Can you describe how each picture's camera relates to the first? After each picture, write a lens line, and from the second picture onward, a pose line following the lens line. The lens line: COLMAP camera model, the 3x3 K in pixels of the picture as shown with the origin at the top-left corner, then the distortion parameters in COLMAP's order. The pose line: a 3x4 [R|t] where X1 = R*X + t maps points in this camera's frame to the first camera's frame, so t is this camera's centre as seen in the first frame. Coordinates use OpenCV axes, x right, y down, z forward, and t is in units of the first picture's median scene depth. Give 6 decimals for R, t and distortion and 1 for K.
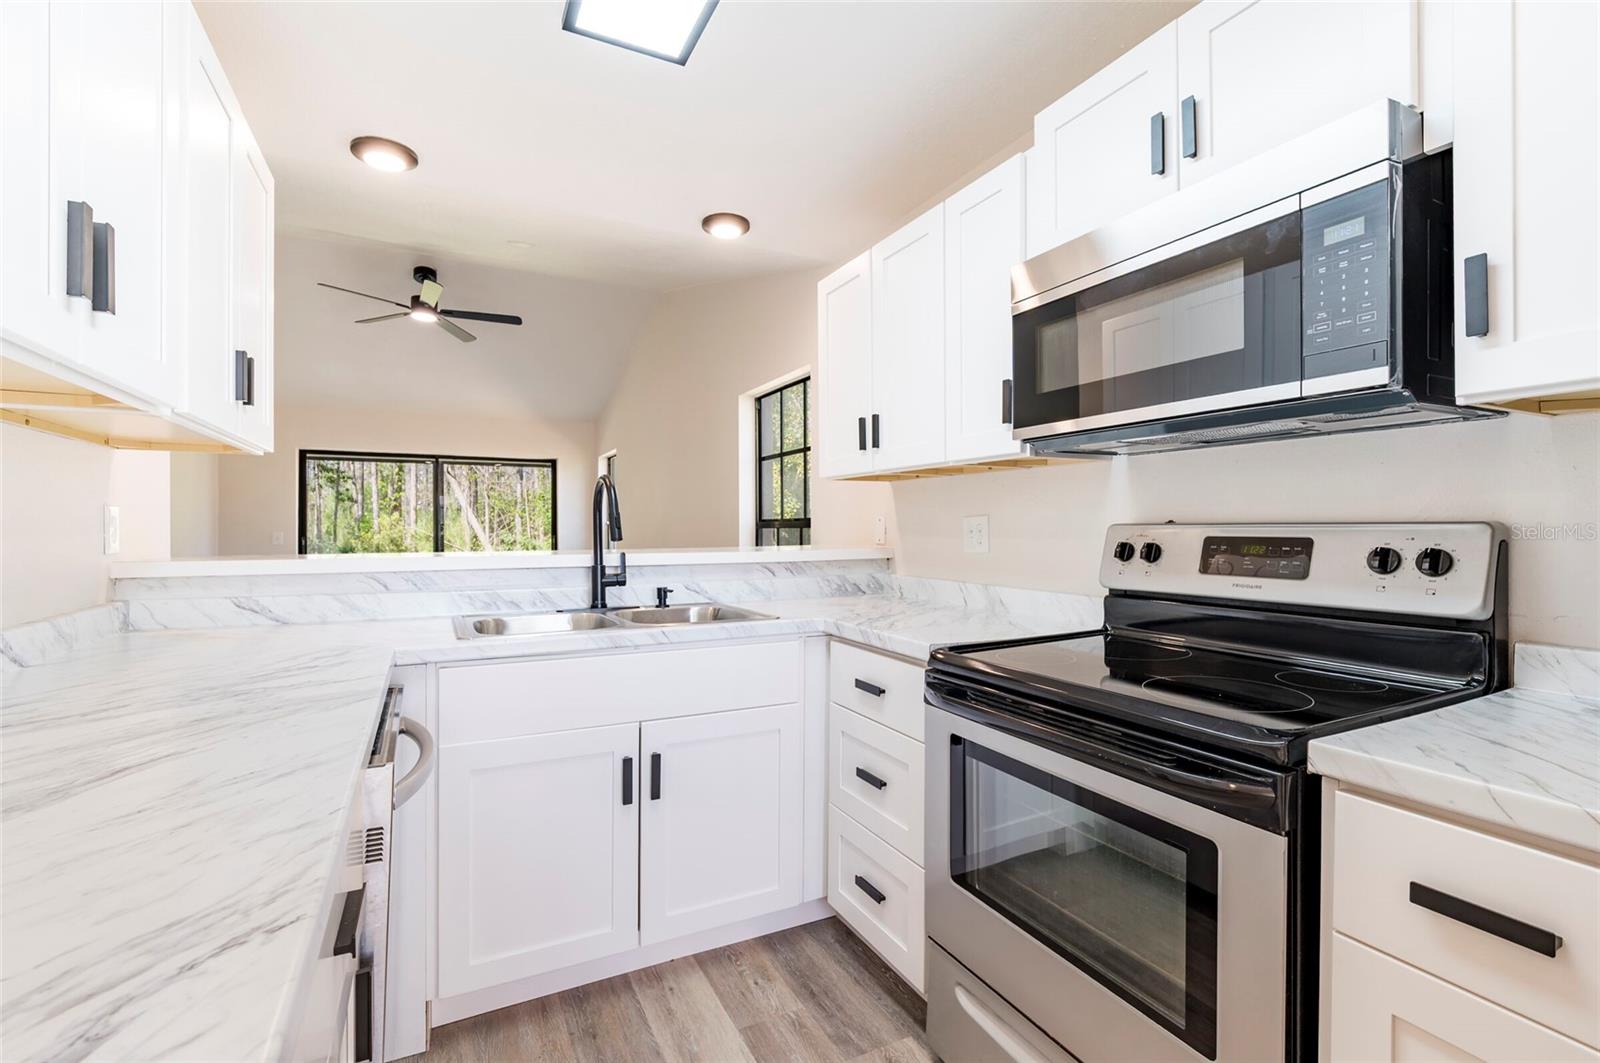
lens RADIAL K [[709.7, 0, 803.7], [0, 709.7, 530.4], [0, 0, 1]] dist [-0.003171, 0.000160]
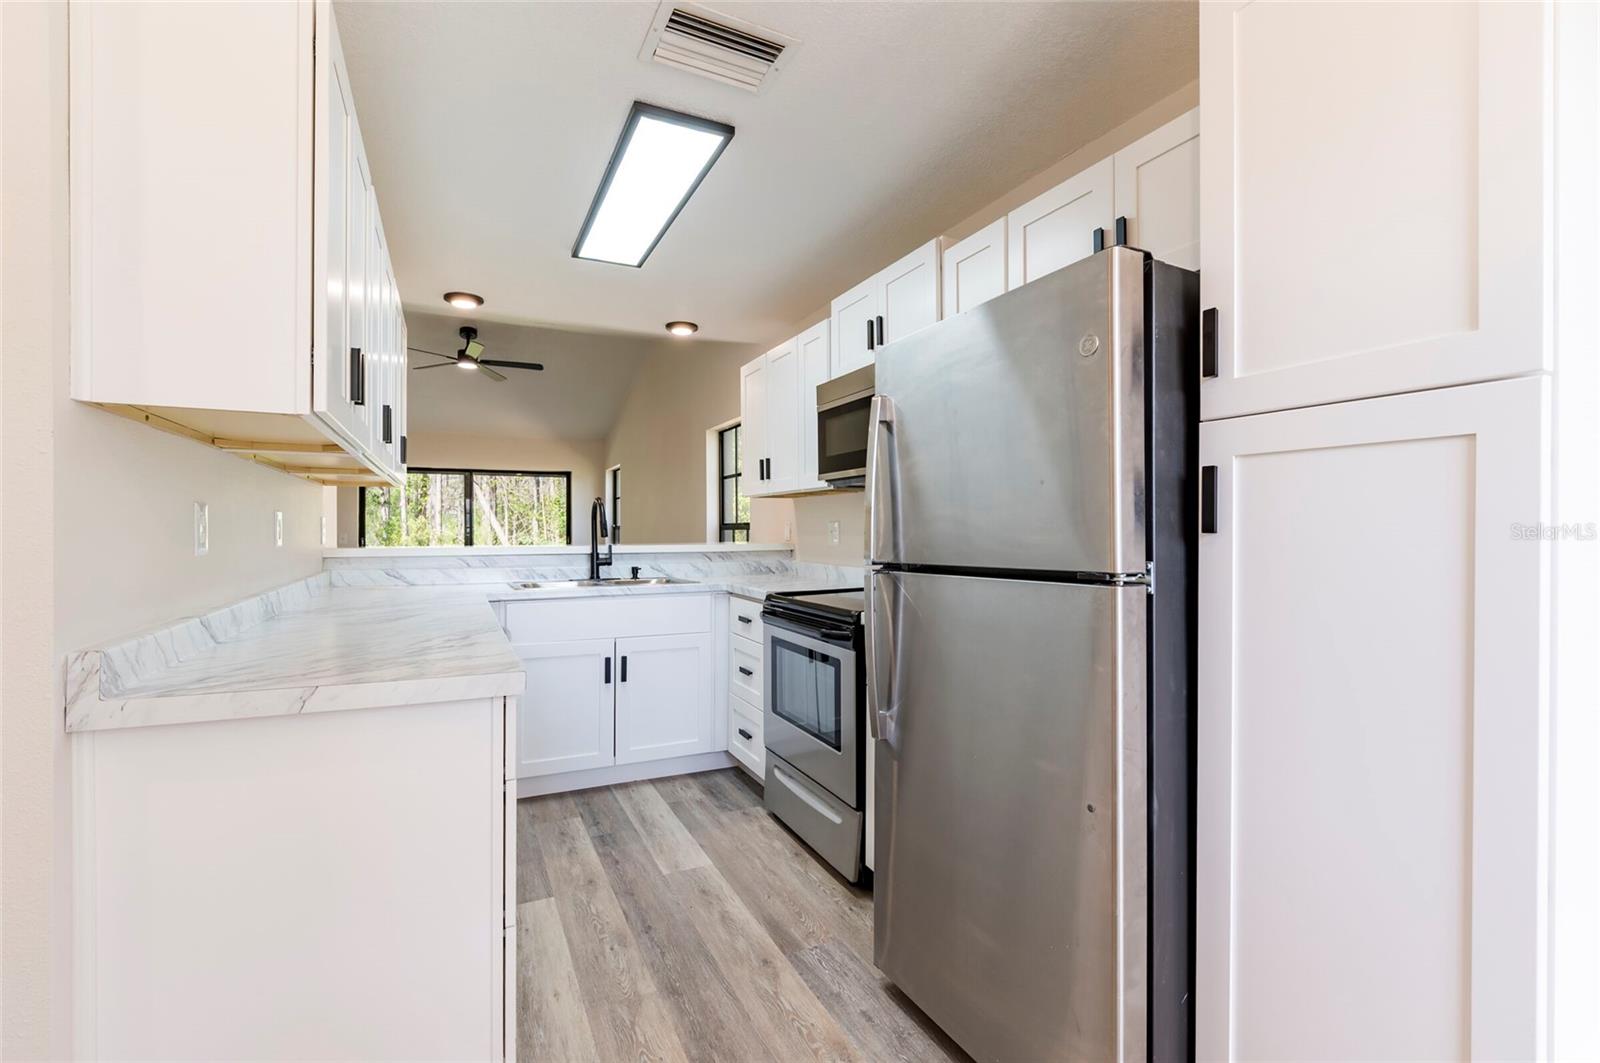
lens RADIAL K [[709.7, 0, 803.7], [0, 709.7, 530.4], [0, 0, 1]] dist [-0.003171, 0.000160]
pose [[0.999822, -0.000628, -0.018883, 0.218362], [0.000563, 0.999994, -0.003454, 0.004523], [0.018885, 0.003443, 0.999816, -0.610572]]
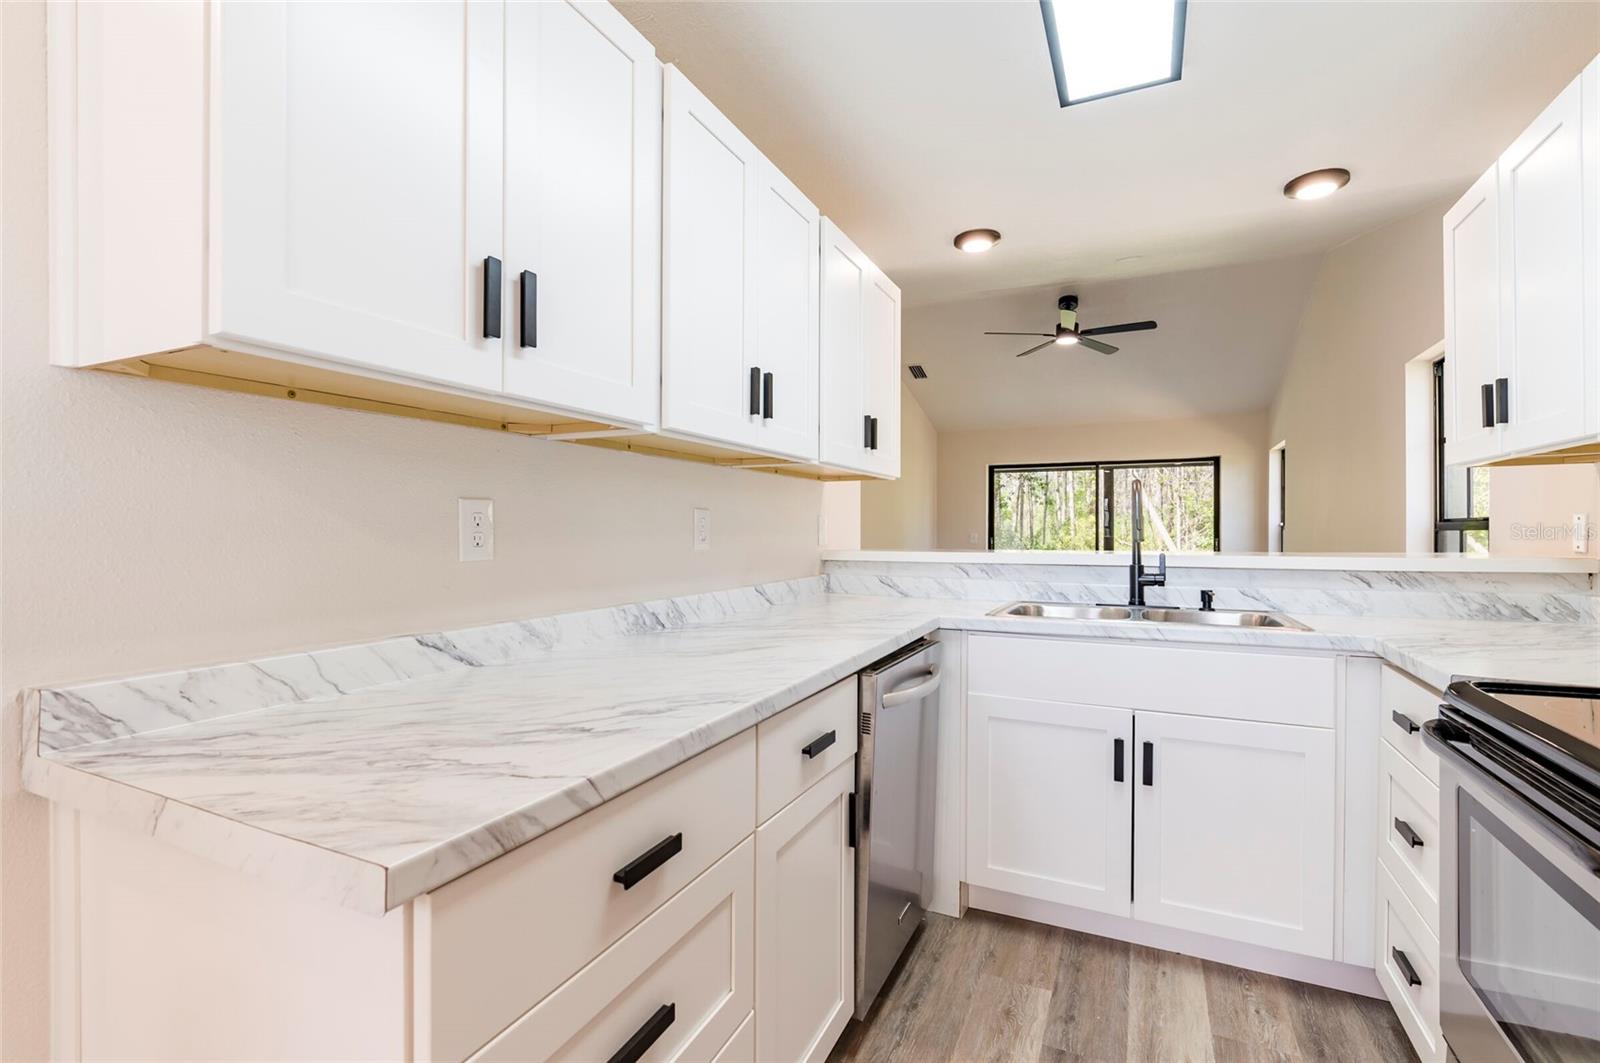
lens RADIAL K [[728.4, 0, 803.9], [0, 728.4, 531.0], [0, 0, 1]] dist [-0.001963, -0.000372]
pose [[0.610334, 0.001254, -0.792143, 0.268629], [-0.003417, 0.999994, -0.001050, 0.001321], [0.792137, 0.003347, 0.610334, -0.058075]]
